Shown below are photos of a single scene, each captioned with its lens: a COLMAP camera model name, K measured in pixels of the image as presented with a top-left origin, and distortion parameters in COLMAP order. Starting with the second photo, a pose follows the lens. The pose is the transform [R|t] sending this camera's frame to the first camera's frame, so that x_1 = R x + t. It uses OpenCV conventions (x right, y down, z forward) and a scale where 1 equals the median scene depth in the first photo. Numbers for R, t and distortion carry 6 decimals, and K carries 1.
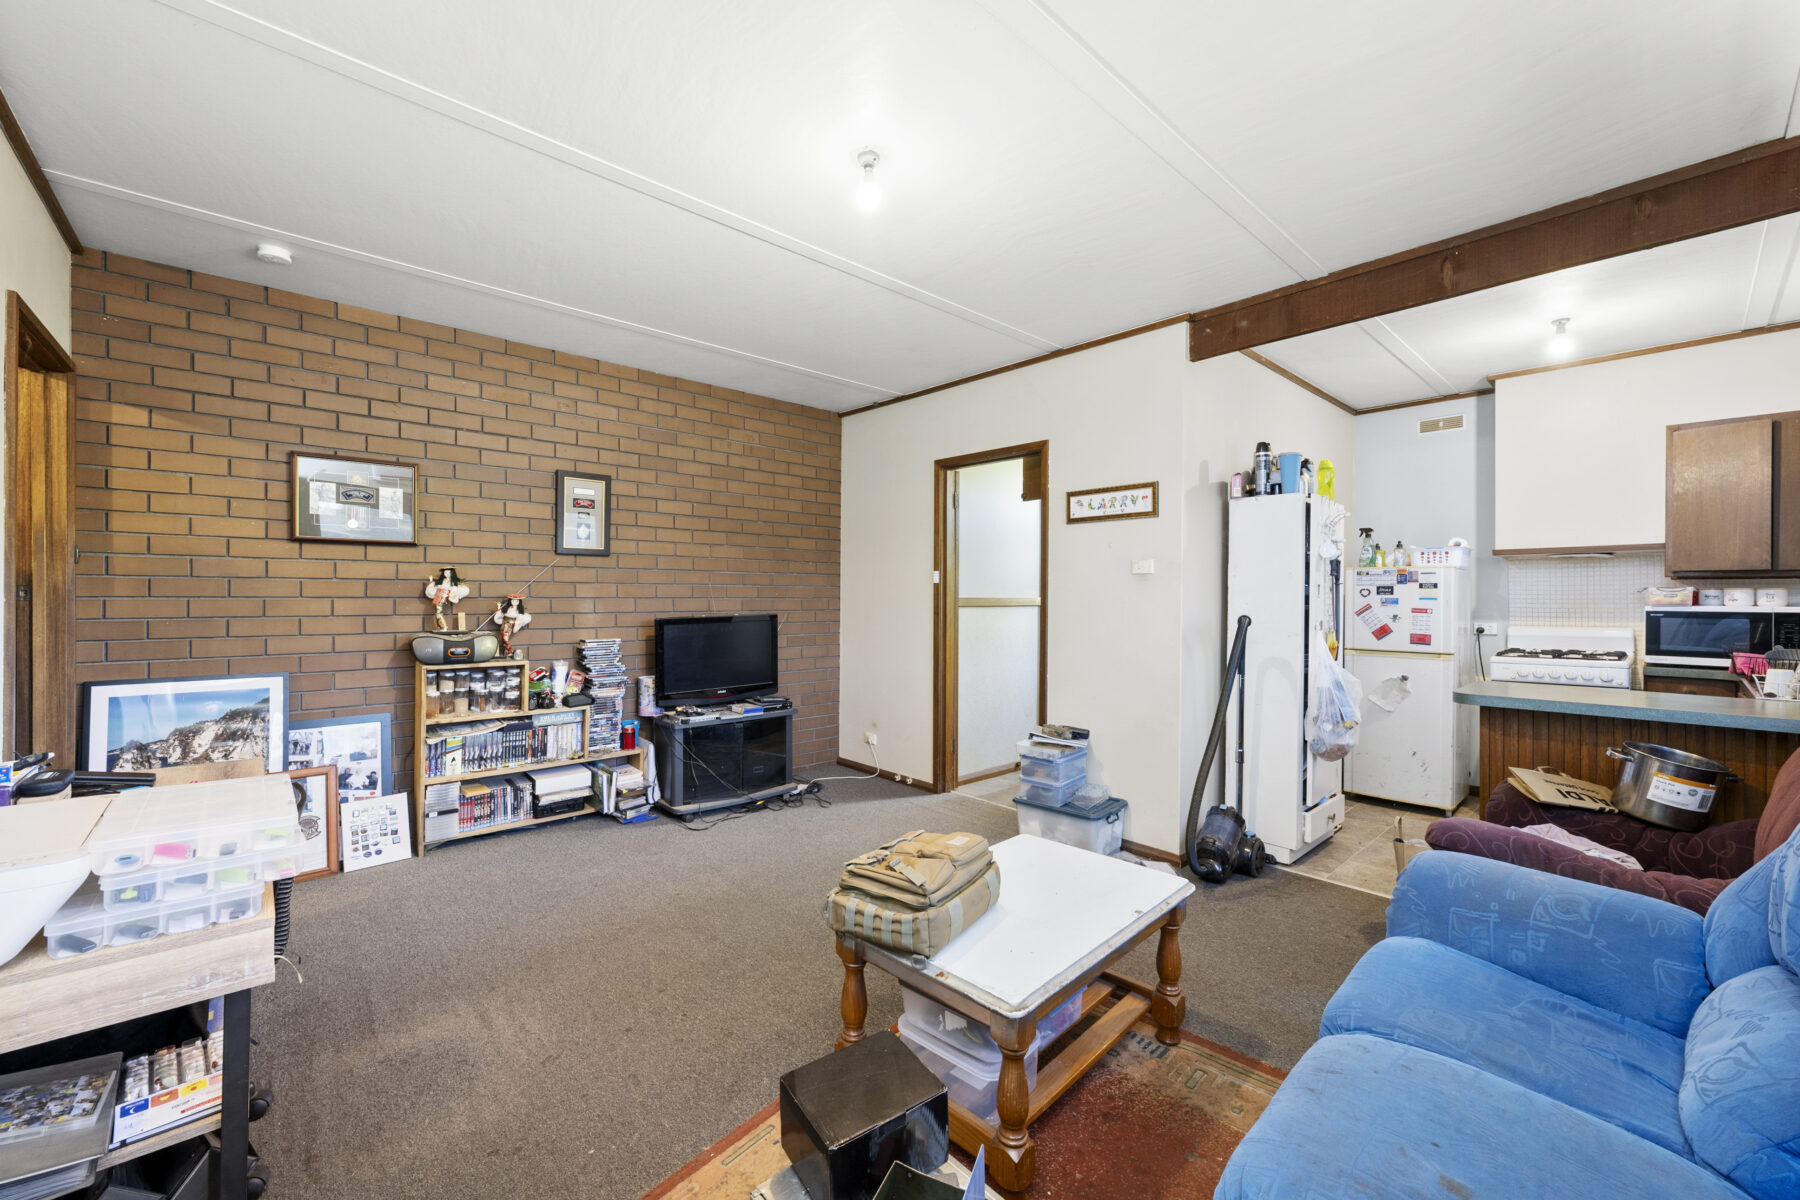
lens RADIAL K [[703.9, 0, 900.0], [0, 703.9, 600.0], [0, 0, 1]] dist [0.000830, -0.000001]
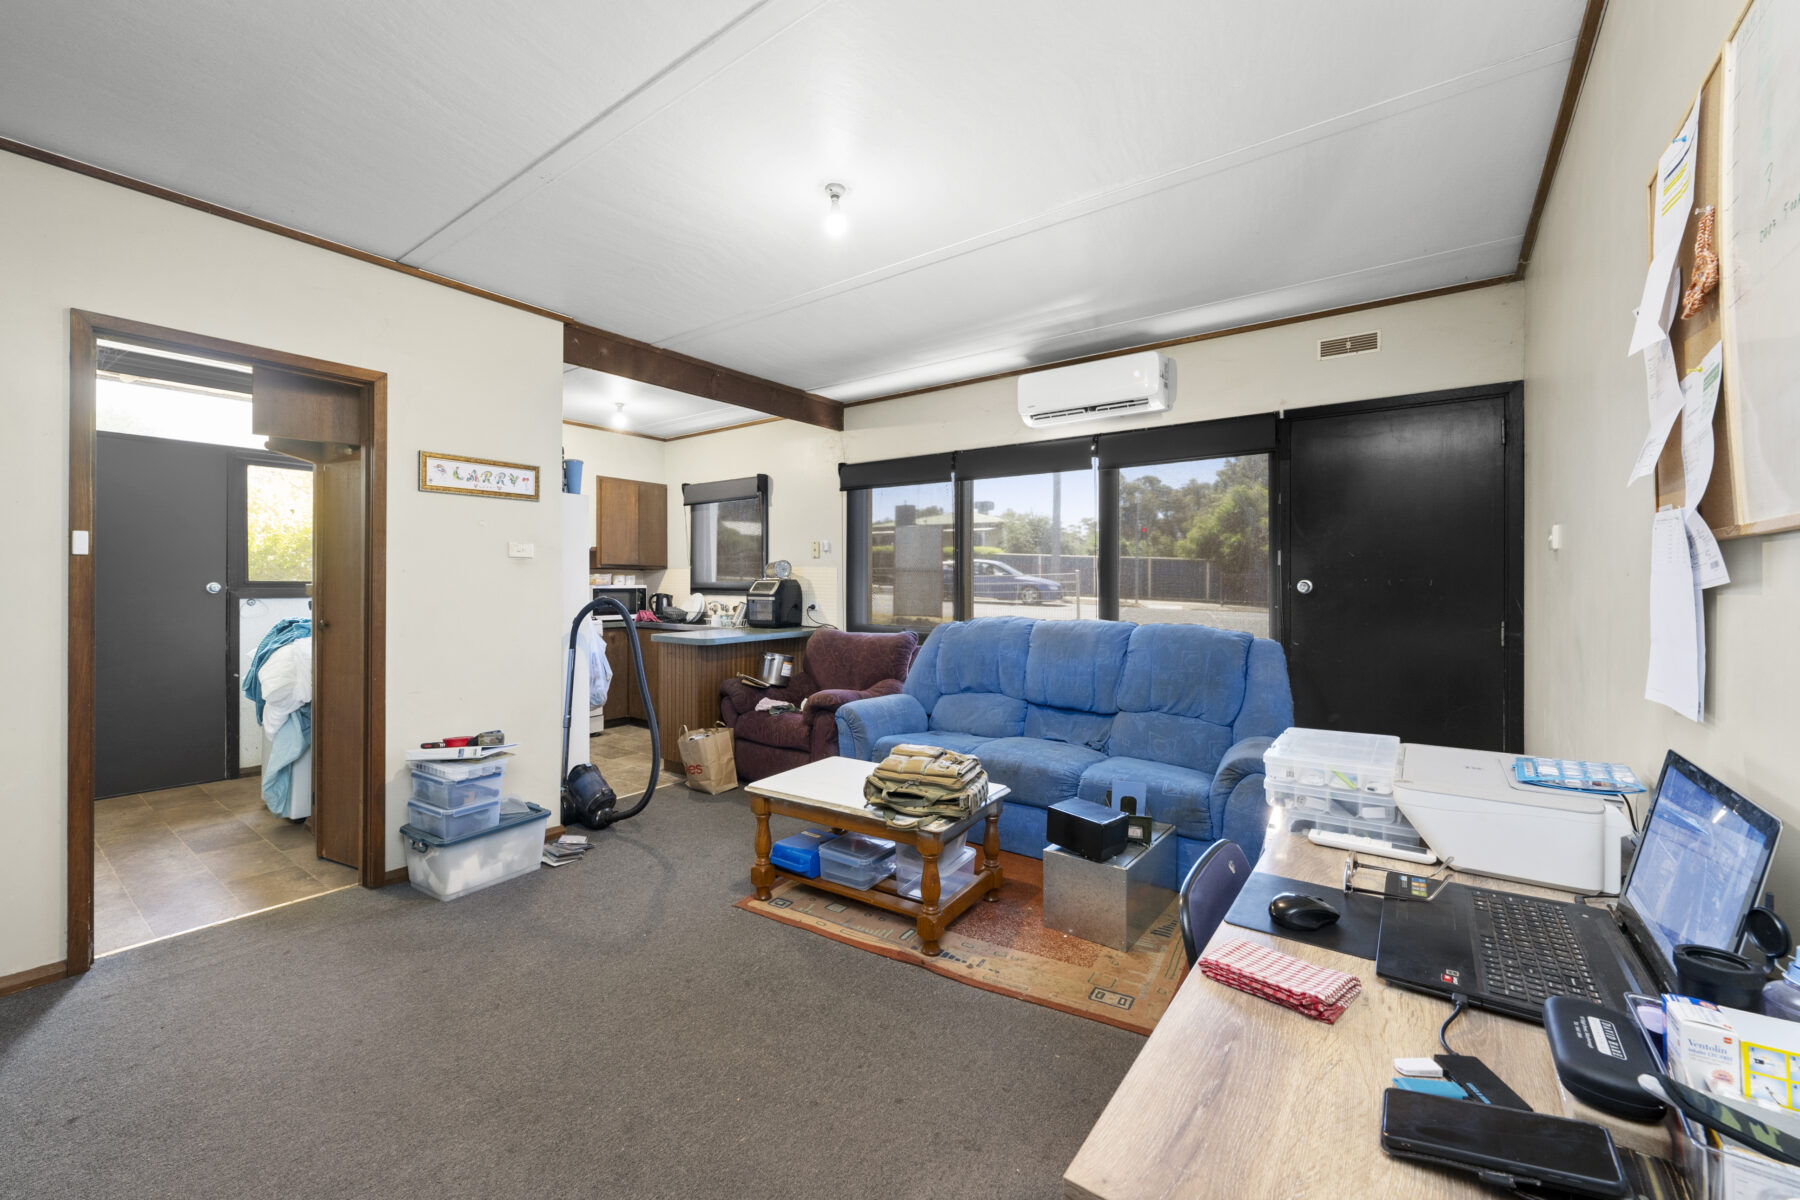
lens RADIAL K [[703.9, 0, 900.0], [0, 703.9, 600.0], [0, 0, 1]] dist [0.000830, -0.000001]
pose [[-0.199424, -0.031503, 0.979407, -0.584185], [0.002823, 0.999460, 0.032723, -0.007563], [-0.979909, 0.009291, -0.199227, 0.560286]]
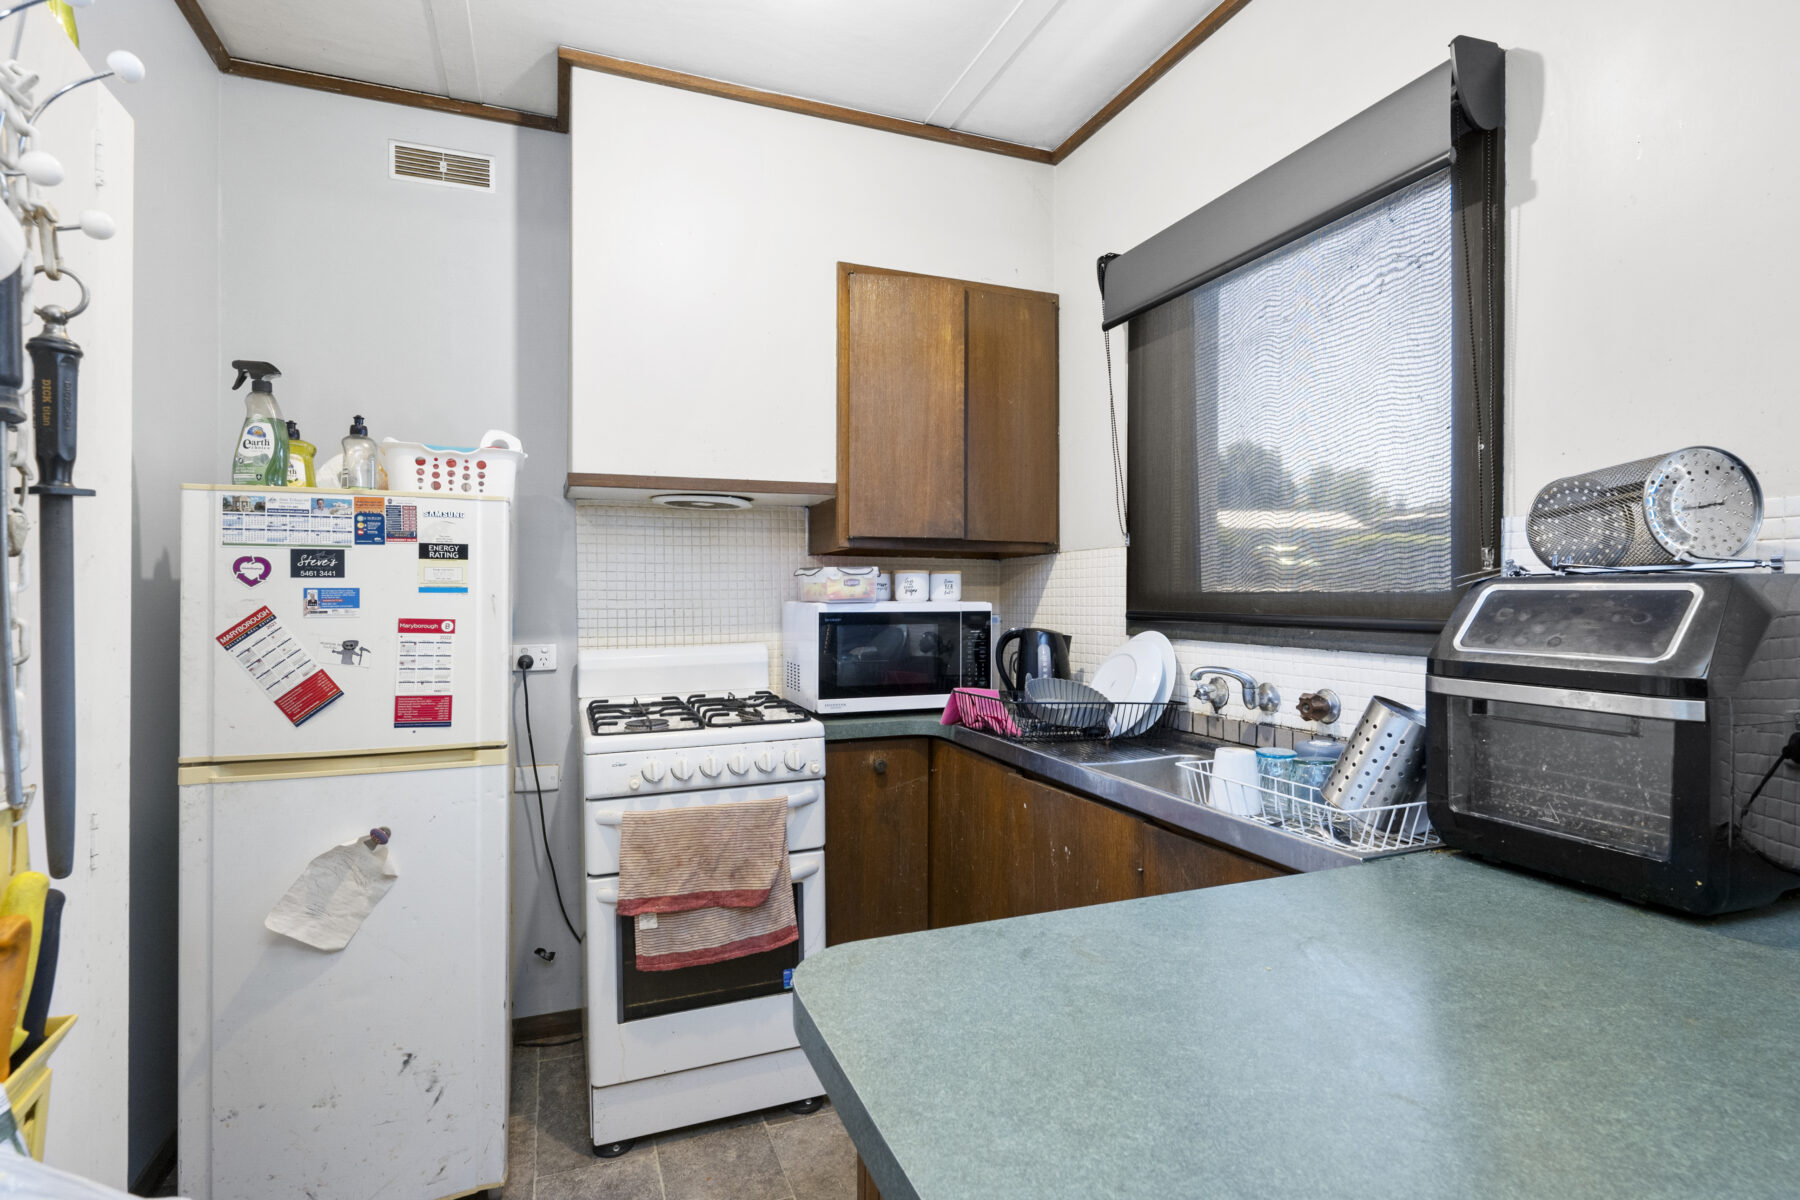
lens RADIAL K [[877.0, 0, 900.0], [0, 877.0, 588.7], [0, 0, 1]] dist [-0.004144, -0.000718]
pose [[0.348113, 0.000817, 0.937452, 0.427517], [0.006778, 0.999971, -0.003389, 0.000666], [-0.937428, 0.007534, 0.348098, 0.642065]]
